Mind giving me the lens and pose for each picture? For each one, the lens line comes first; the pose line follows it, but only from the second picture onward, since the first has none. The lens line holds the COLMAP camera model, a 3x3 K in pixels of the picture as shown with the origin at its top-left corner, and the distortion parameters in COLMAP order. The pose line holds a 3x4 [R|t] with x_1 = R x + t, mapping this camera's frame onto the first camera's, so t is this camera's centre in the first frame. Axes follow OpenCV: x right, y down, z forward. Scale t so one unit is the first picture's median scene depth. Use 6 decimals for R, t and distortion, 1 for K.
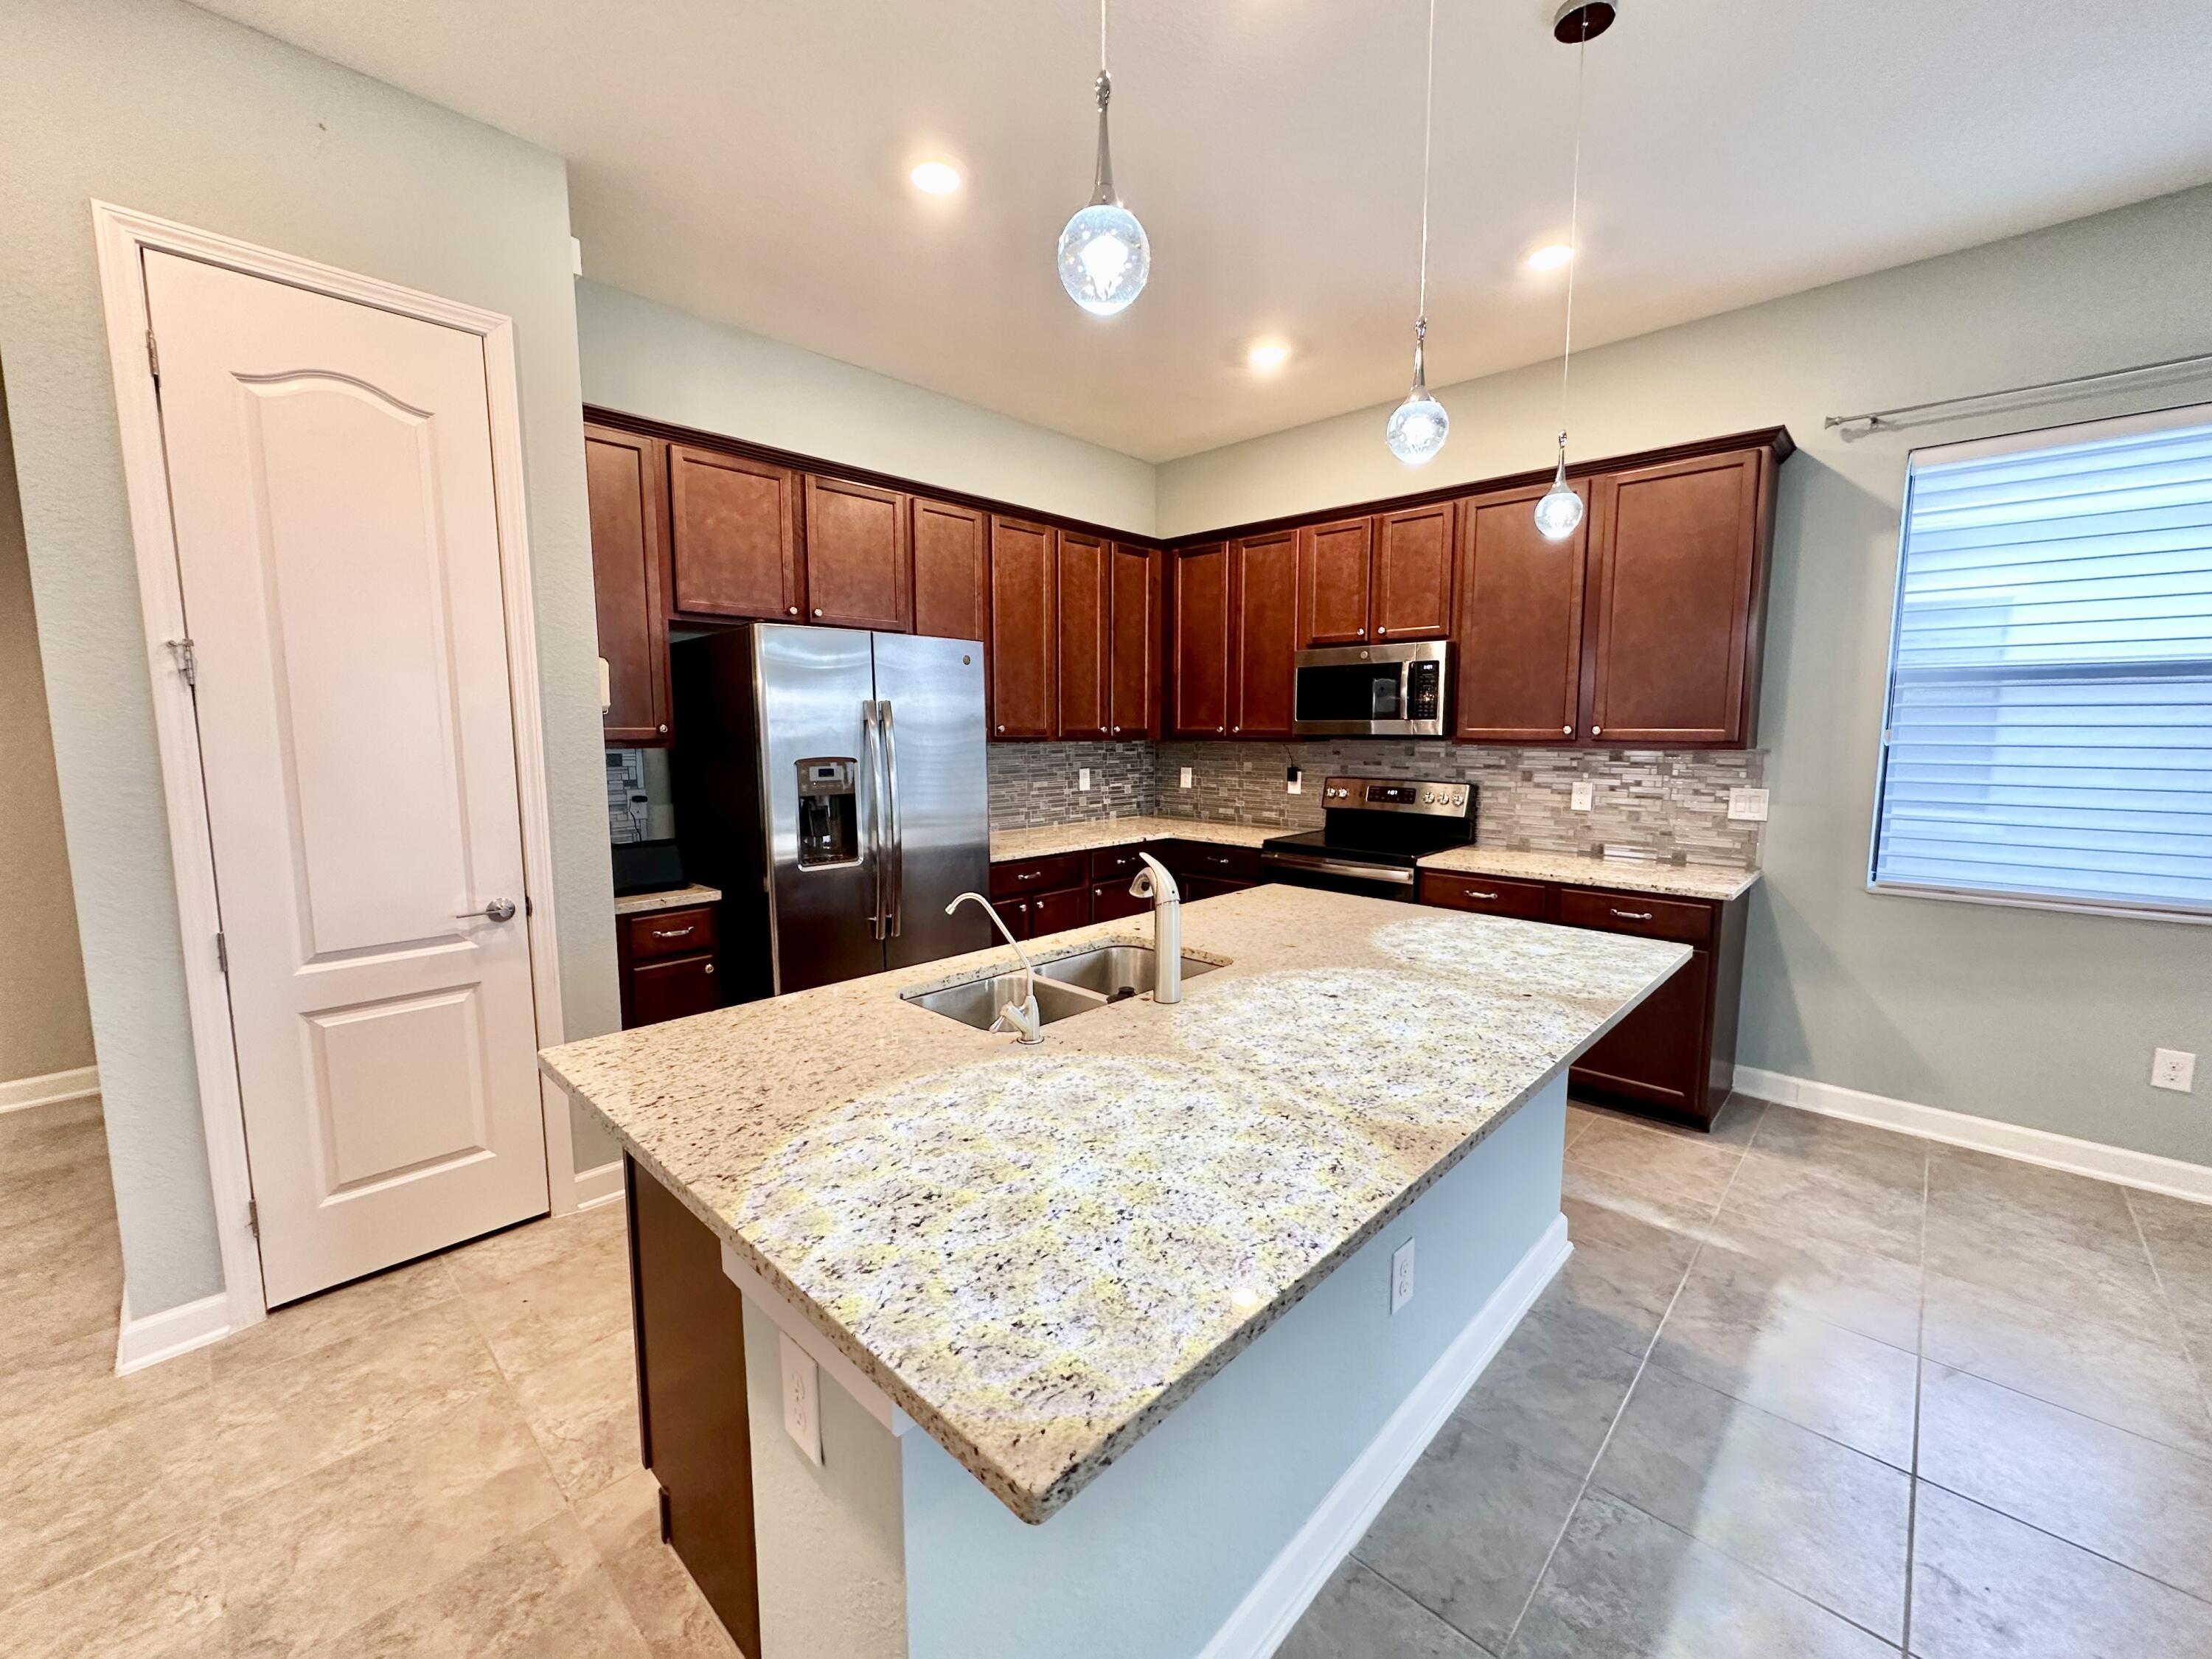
lens RADIAL K [[882.1, 0, 1106.8], [0, 882.1, 826.5], [0, 0, 1]] dist [-0.003166, 0.001105]
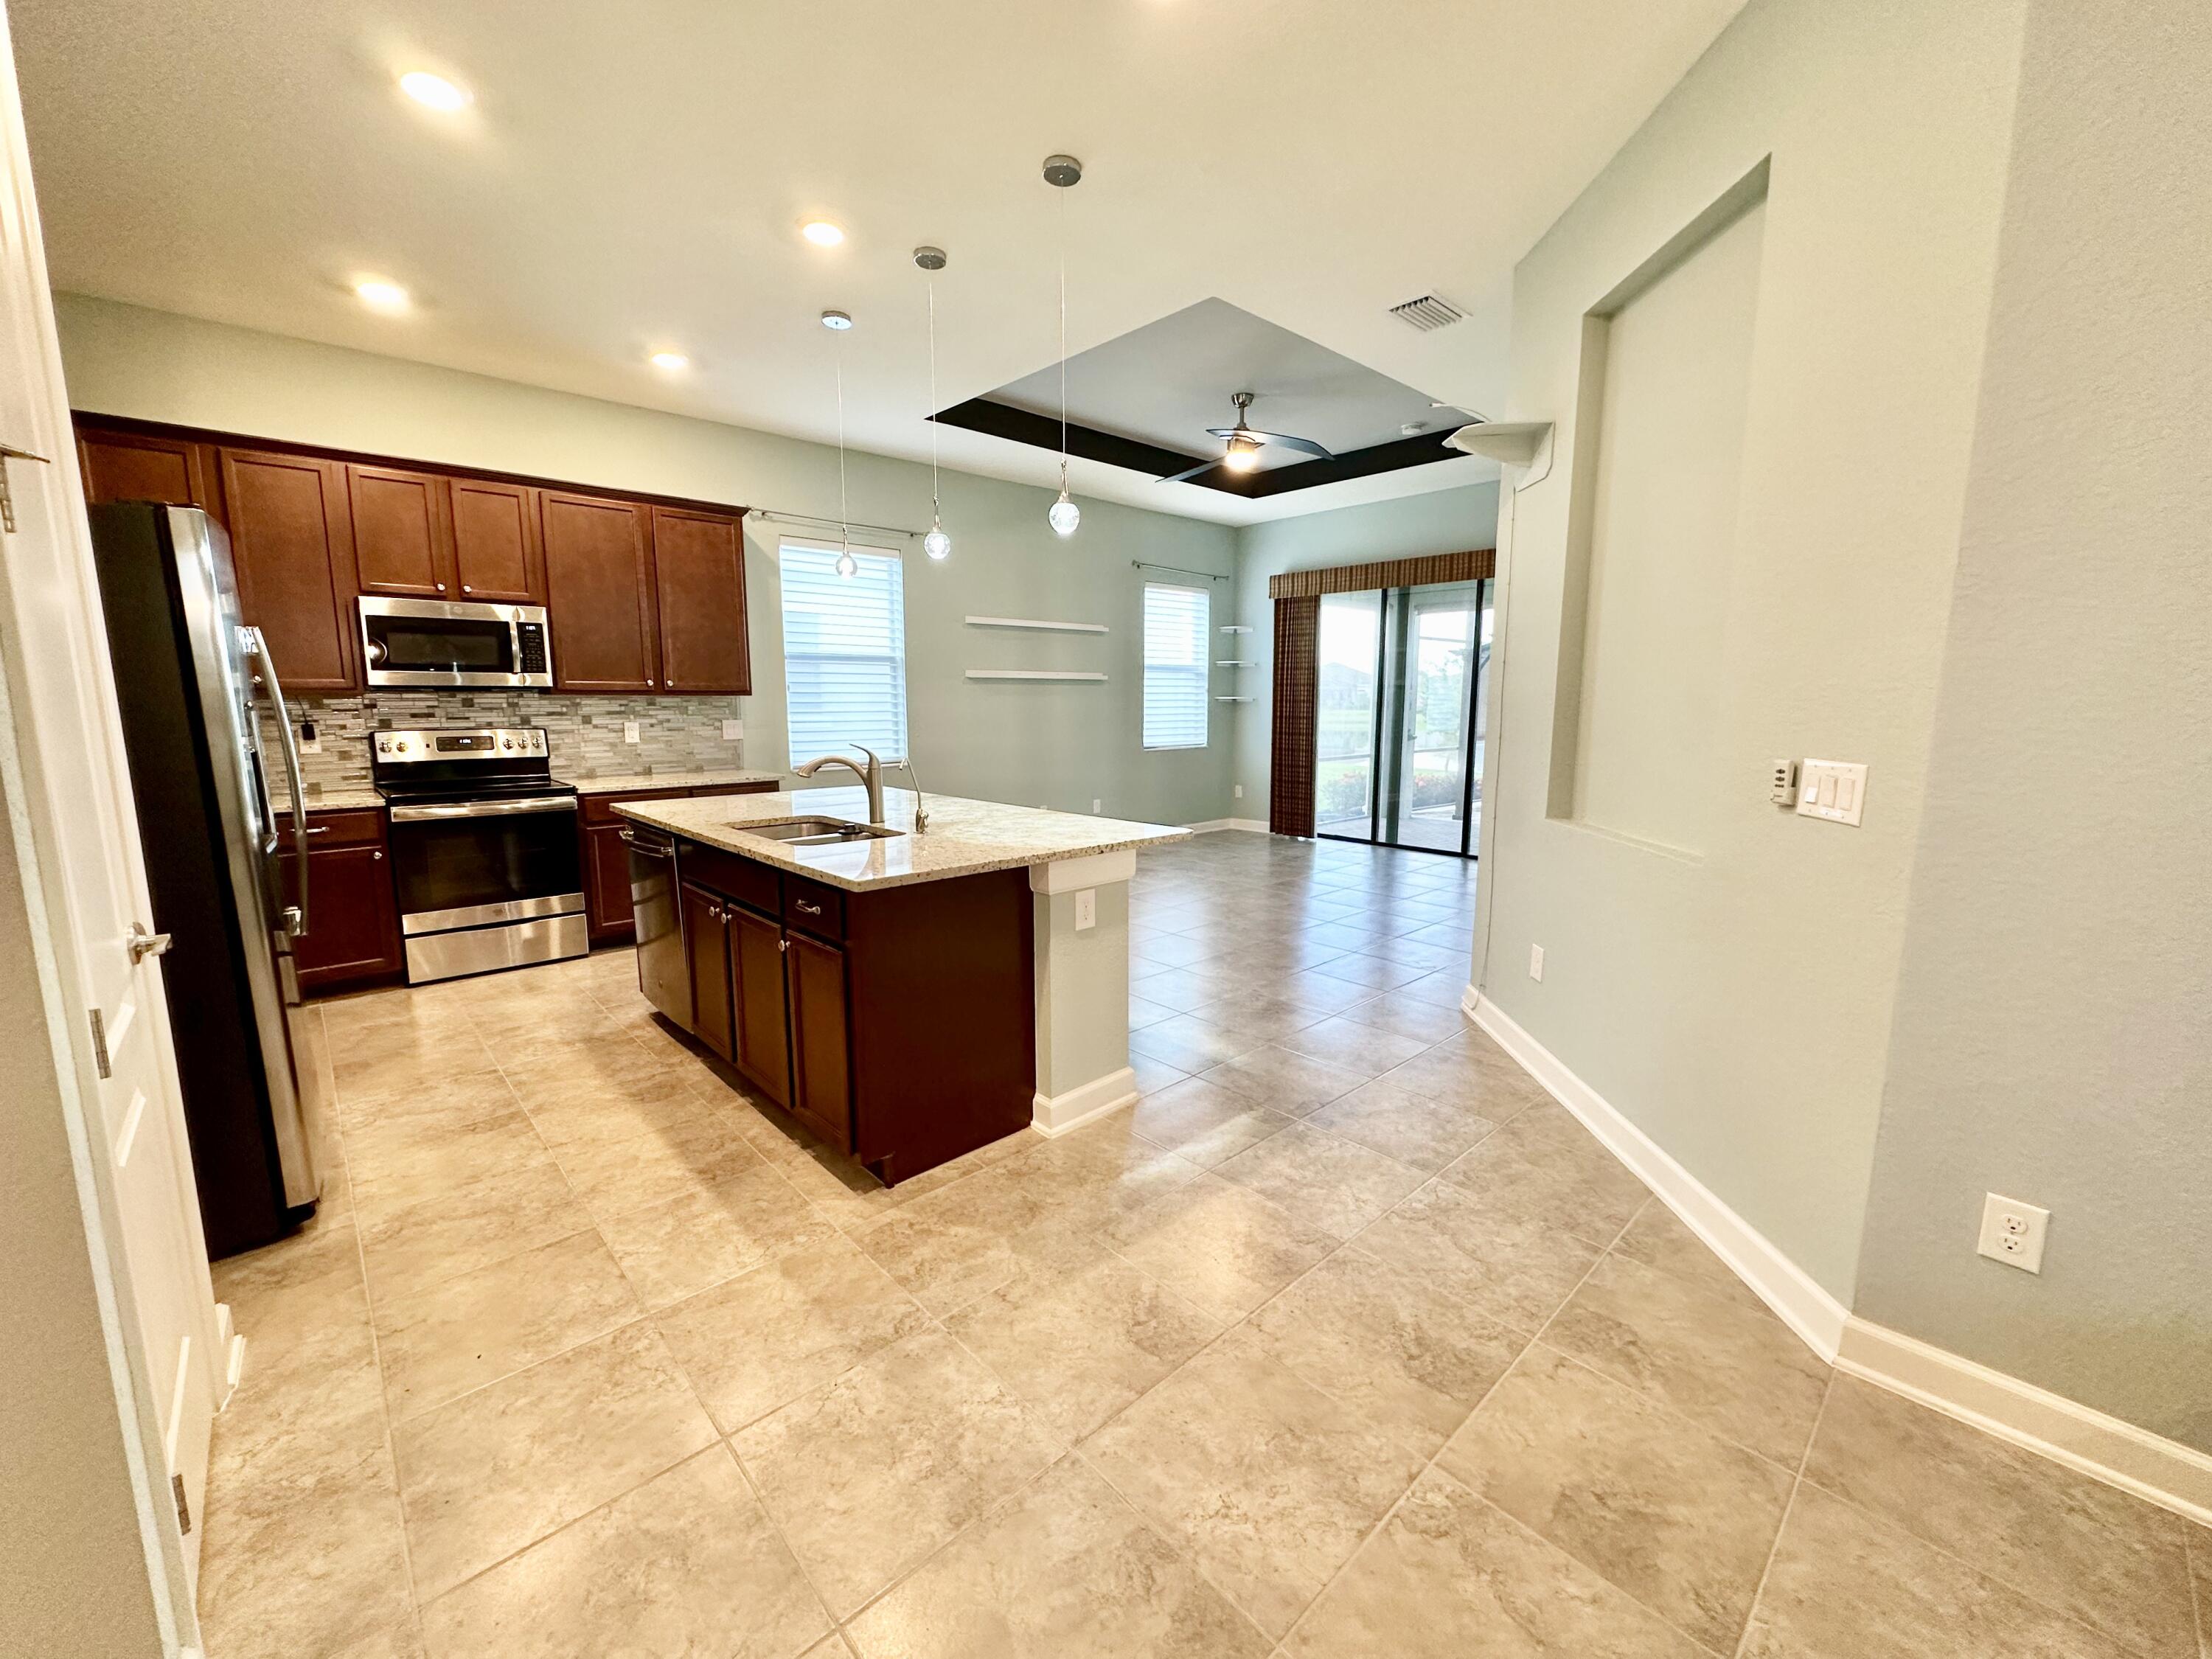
lens RADIAL K [[882.1, 0, 1106.9], [0, 882.1, 822.1], [0, 0, 1]] dist [-0.003166, 0.001105]
pose [[0.062888, -0.140858, 0.988030, -0.985526], [0.112700, 0.984660, 0.133204, 0.004795], [-0.991637, 0.102974, 0.077798, 0.221489]]
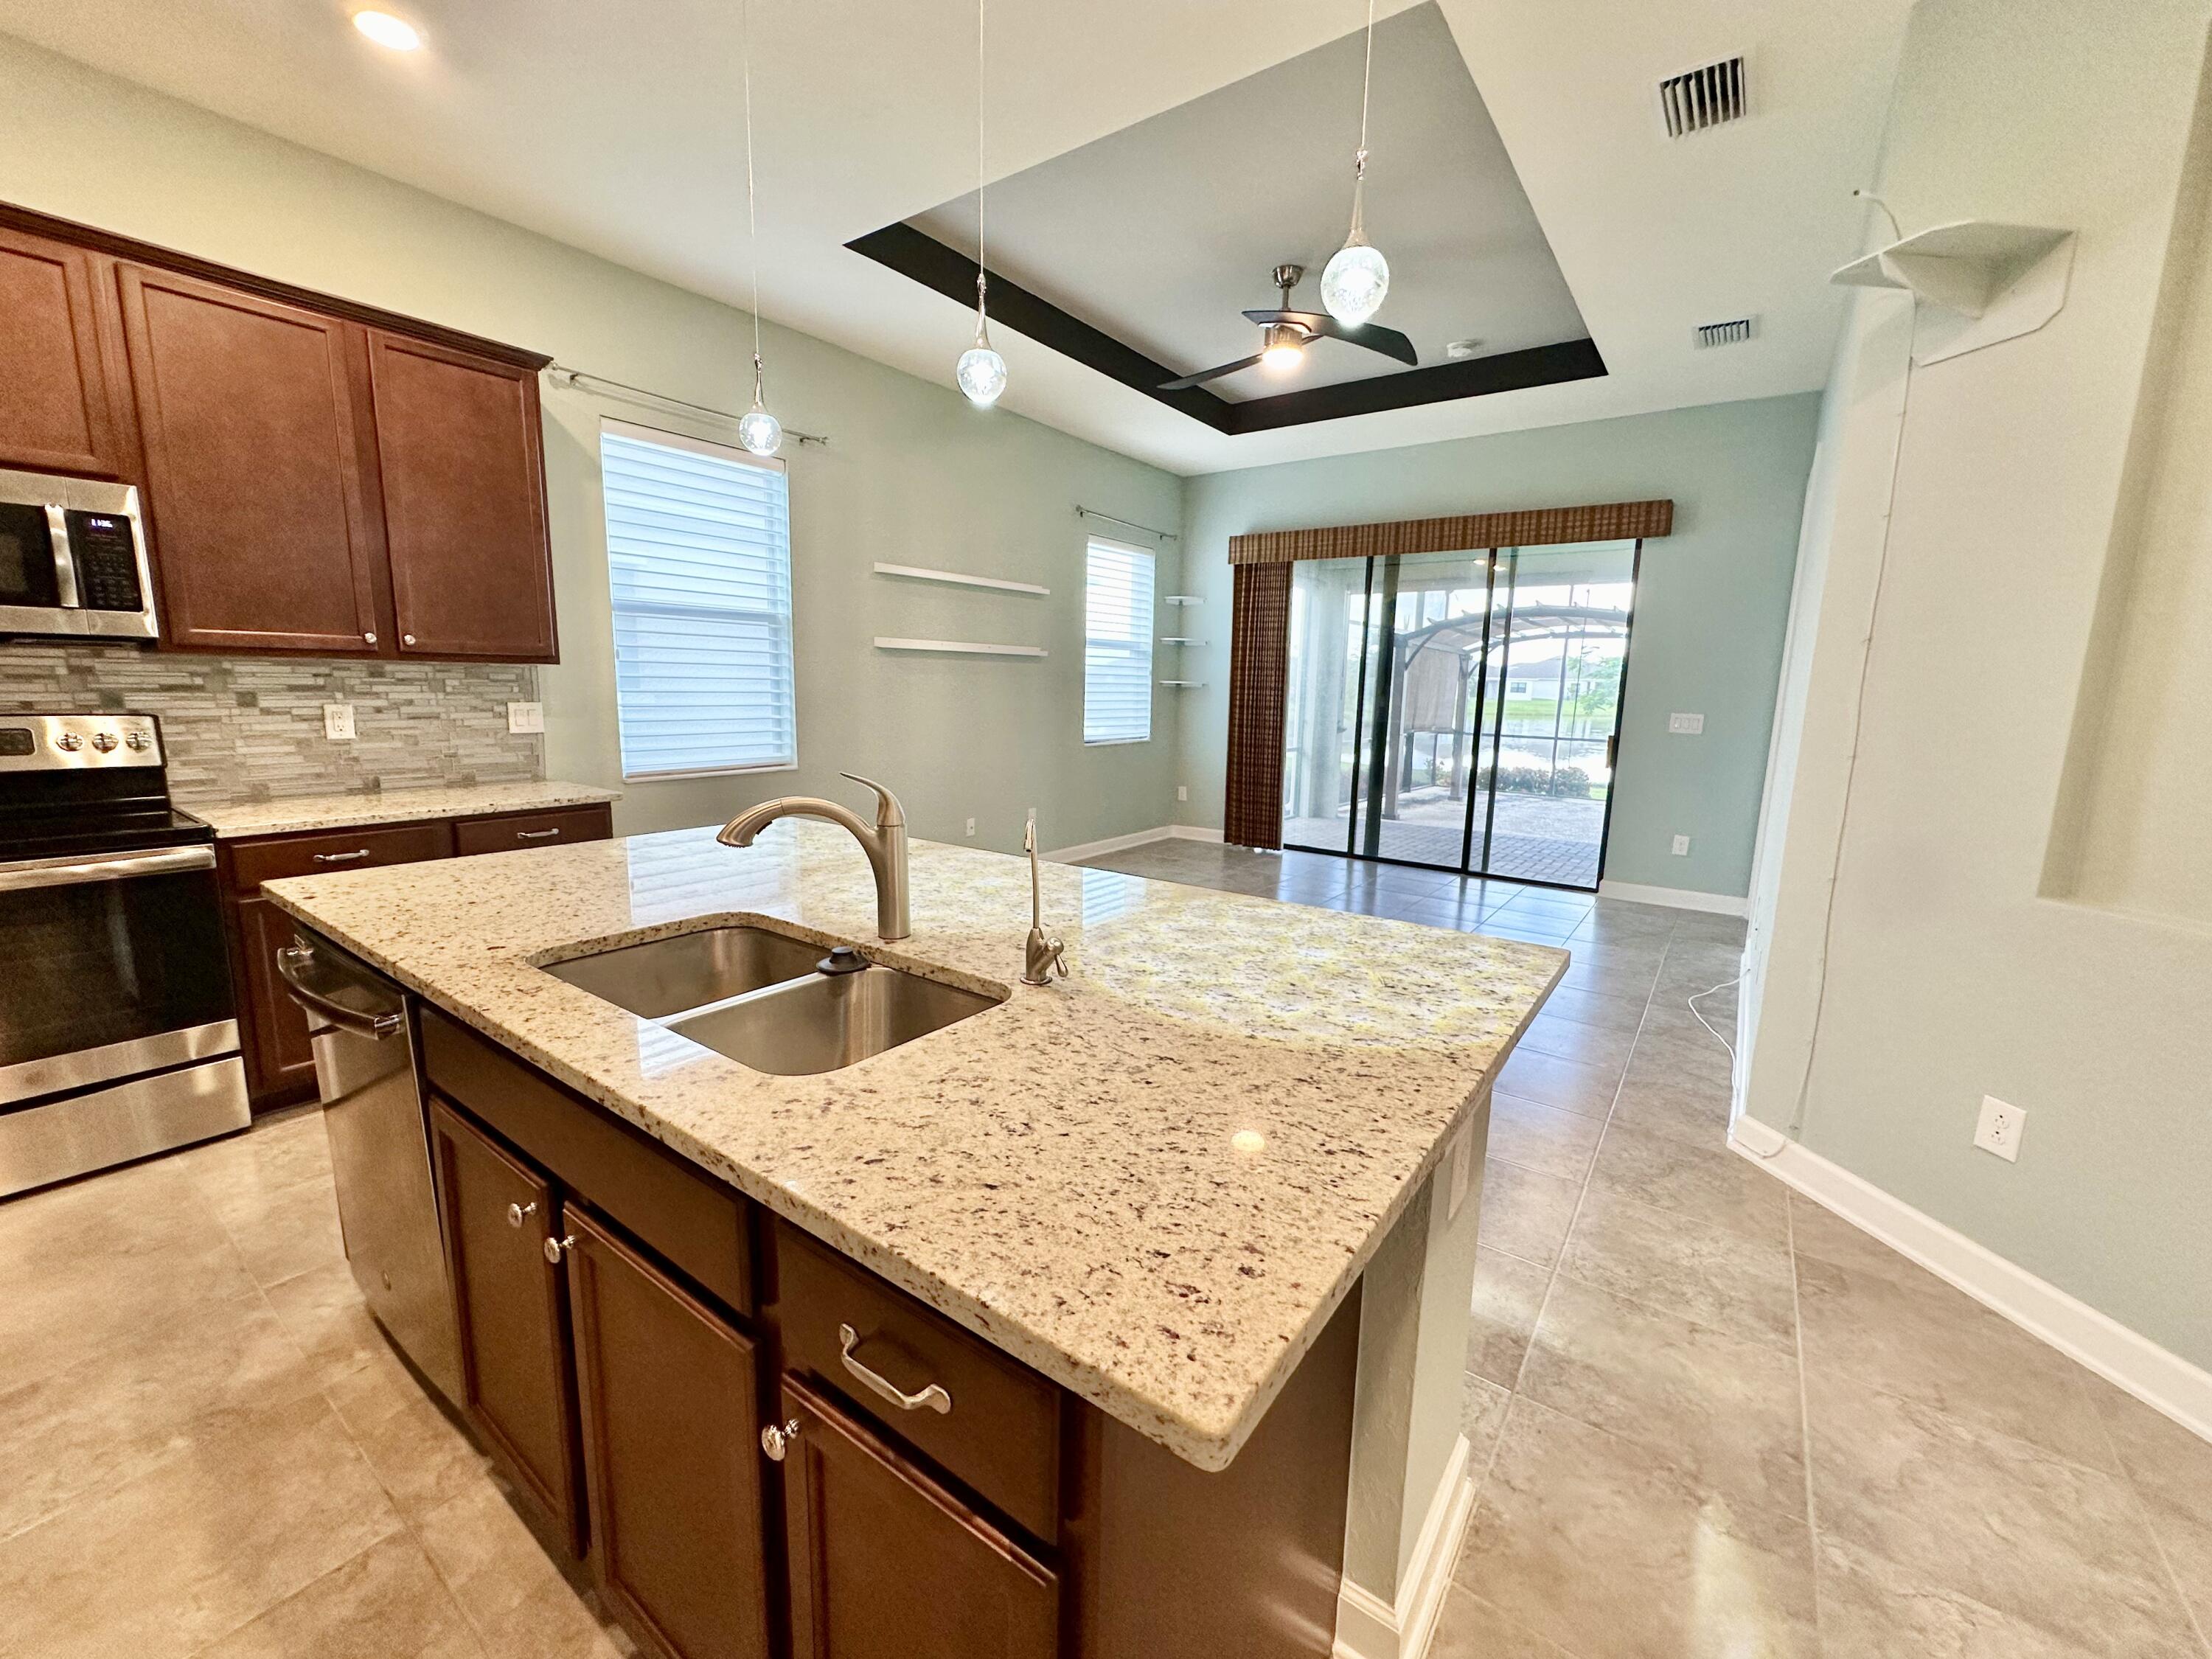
lens RADIAL K [[882.1, 0, 1106.9], [0, 882.1, 823.7], [0, 0, 1]] dist [-0.003166, 0.001105]
pose [[-0.129465, -0.162070, 0.978250, -0.452895], [0.090987, 0.980449, 0.174476, -0.024374], [-0.987401, 0.111596, -0.112187, 0.506423]]
